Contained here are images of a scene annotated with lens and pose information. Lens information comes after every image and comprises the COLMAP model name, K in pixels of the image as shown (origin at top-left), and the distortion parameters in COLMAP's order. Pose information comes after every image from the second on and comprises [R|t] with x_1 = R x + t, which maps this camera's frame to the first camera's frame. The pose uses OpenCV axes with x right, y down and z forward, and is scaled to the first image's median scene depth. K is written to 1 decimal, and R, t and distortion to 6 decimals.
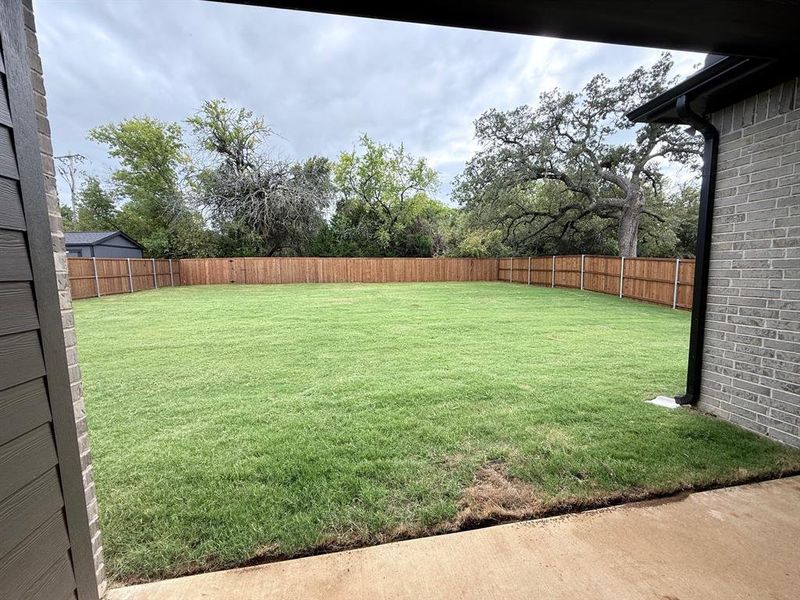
lens RADIAL K [[318.1, 0, 400.0], [0, 318.1, 300.0], [0, 0, 1]] dist [-0.000044, 0.000601]
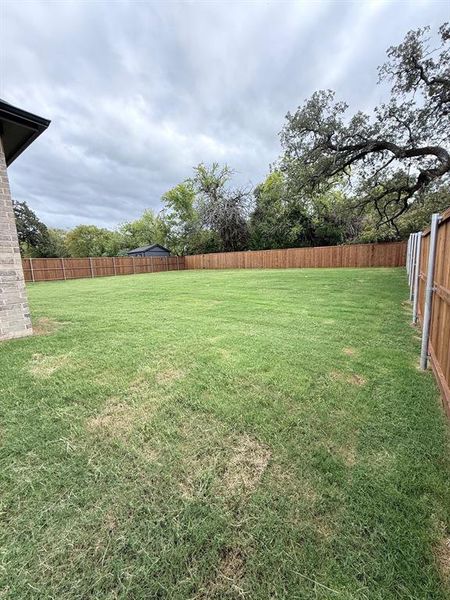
lens RADIAL K [[238.5, 0, 225.0], [0, 238.5, 300.0], [0, 0, 1]] dist [-0.000044, 0.000601]
pose [[0.664083, 0.101483, -0.740740, 0.529581], [-0.047905, 0.994485, 0.093298, -0.006810], [0.746123, -0.026473, 0.665282, 0.187066]]
